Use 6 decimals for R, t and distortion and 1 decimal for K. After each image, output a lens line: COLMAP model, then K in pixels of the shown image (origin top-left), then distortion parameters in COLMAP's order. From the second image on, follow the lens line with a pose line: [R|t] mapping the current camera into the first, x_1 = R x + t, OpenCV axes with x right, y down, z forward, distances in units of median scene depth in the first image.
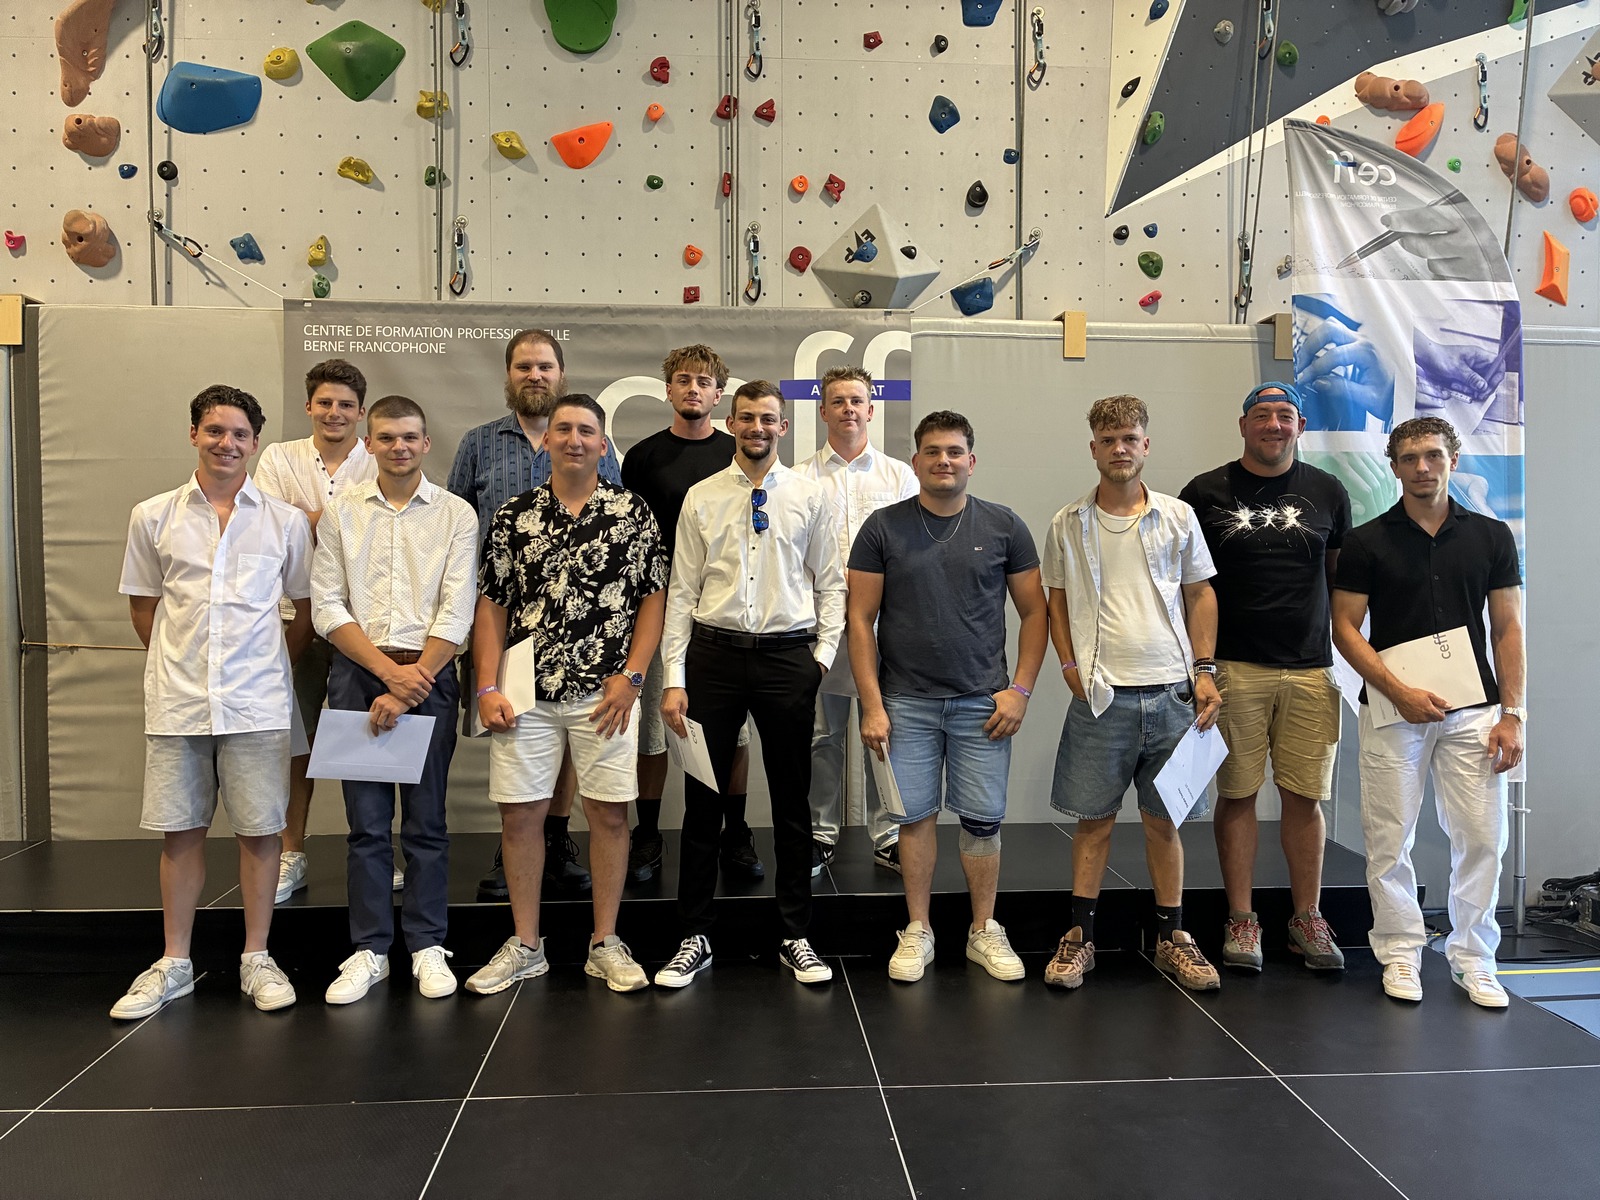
lens RADIAL K [[1212.8, 0, 803.9], [0, 1212.8, 595.2], [0, 0, 1]] dist [0.024912, -0.025732]
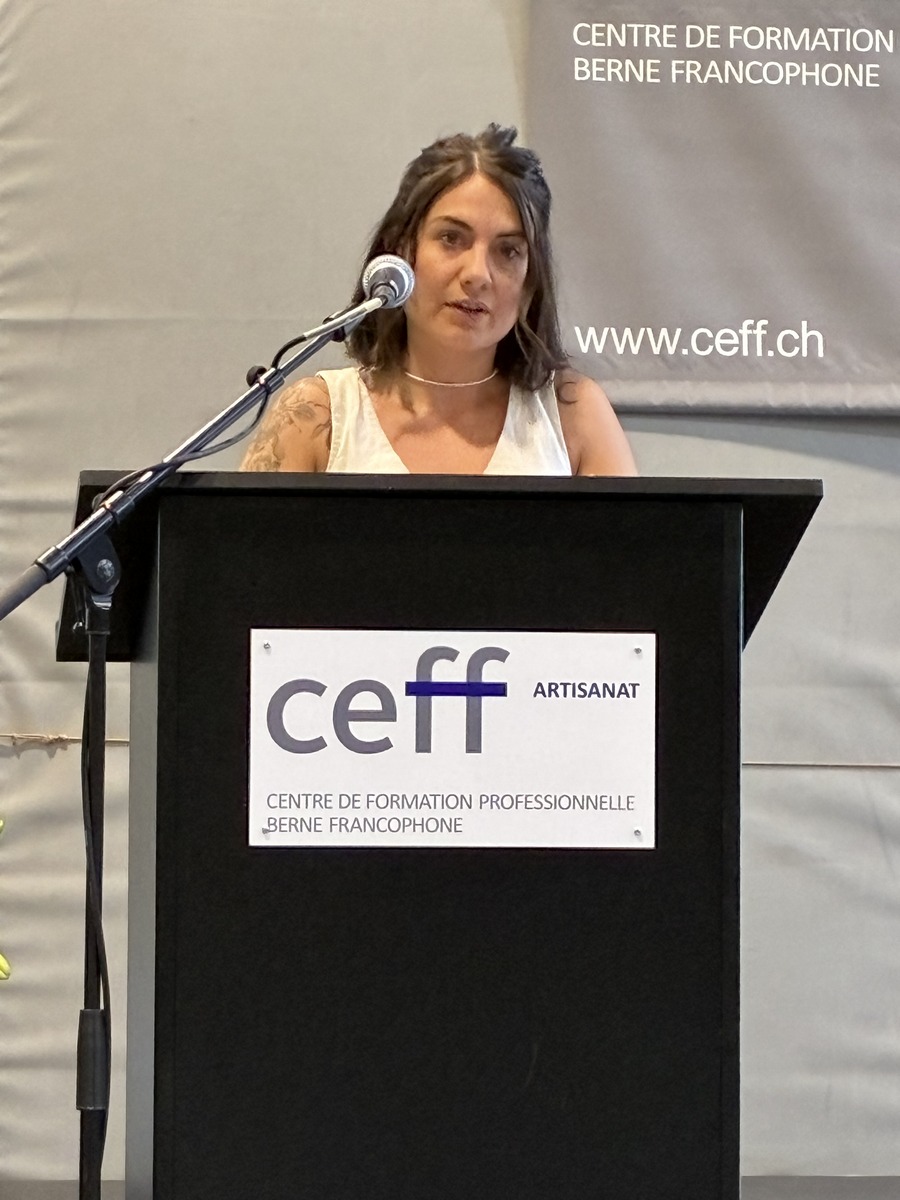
lens RADIAL K [[4929.9, 0, 450.9], [0, 4929.9, 601.4], [0, 0, 1]] dist [0.304894, -2.550909]
pose [[0.999187, 0.005333, 0.039952, -0.505274], [-0.002932, 0.998199, -0.059915, 0.094707], [-0.040200, 0.059749, 0.997404, -0.764016]]
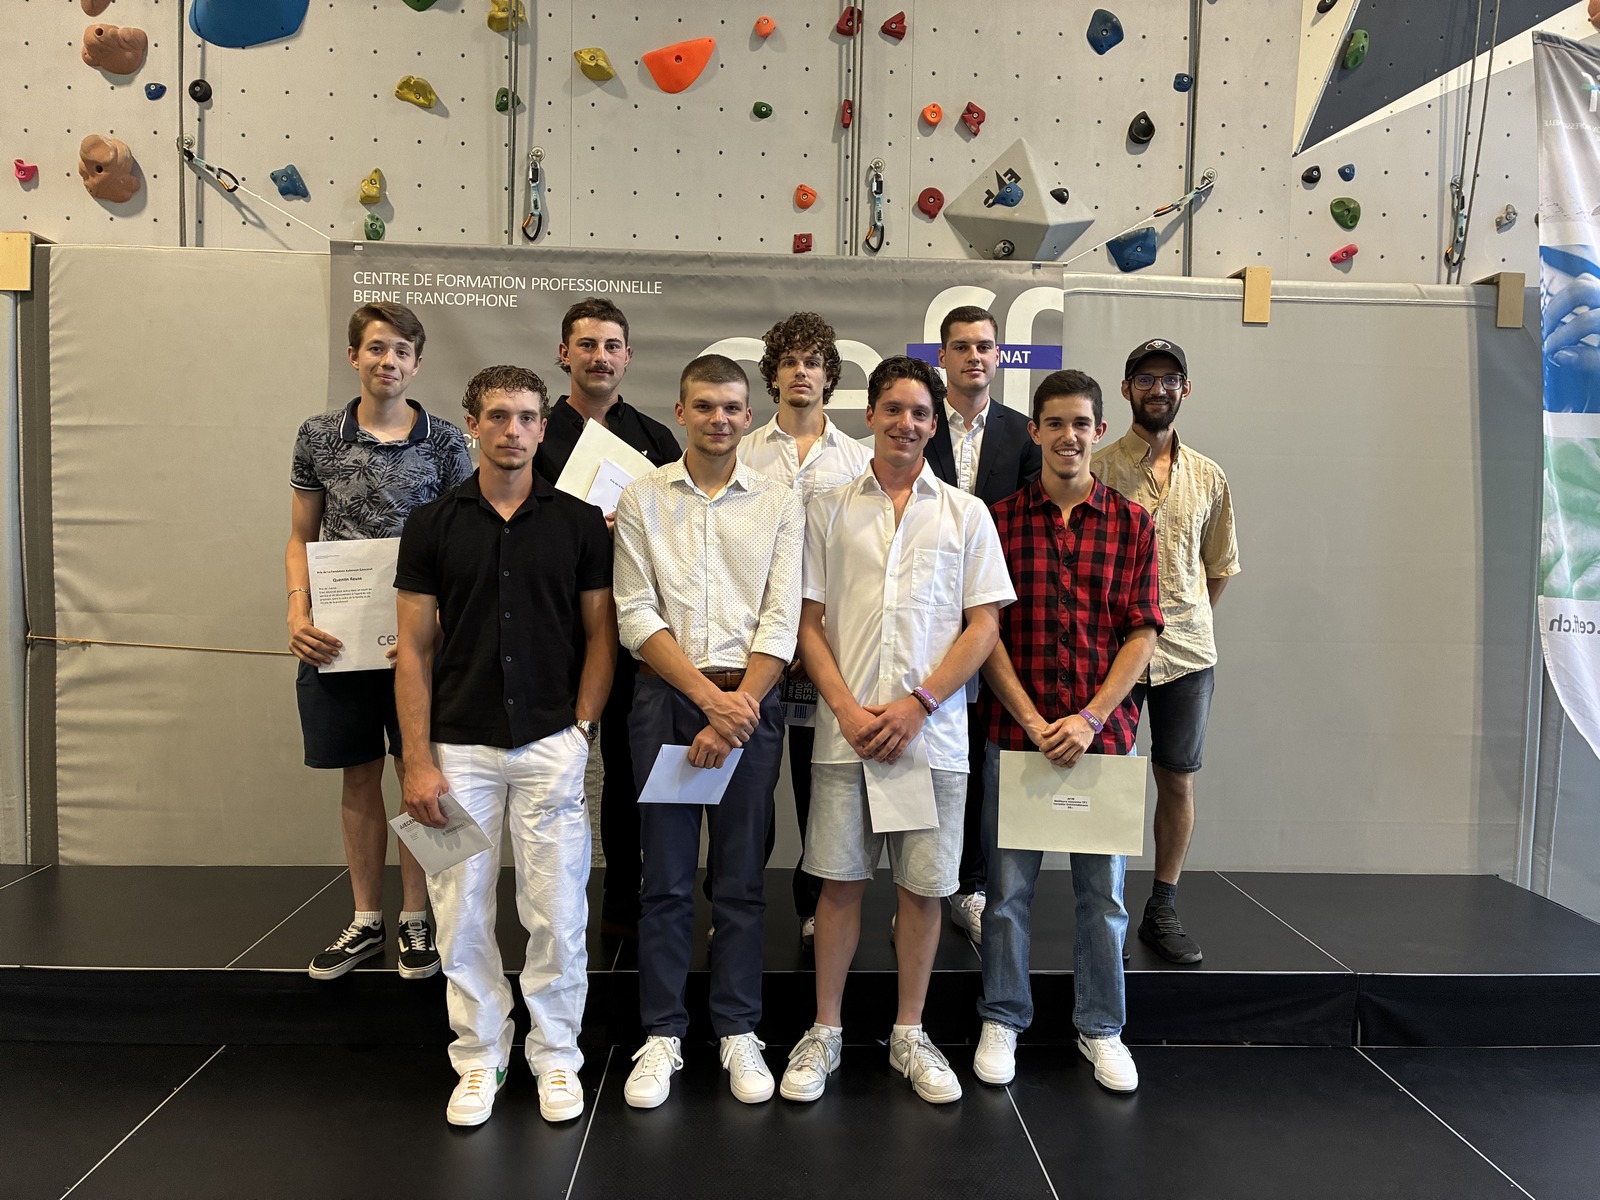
lens RADIAL K [[1209.1, 0, 809.6], [0, 1209.1, 596.1], [0, 0, 1]] dist [0.033103, -0.039619]
pose [[0.999279, 0.019681, -0.032479, -0.056081], [-0.019242, 0.999720, 0.013760, -0.011517], [0.032741, -0.013125, 0.999378, 0.148222]]
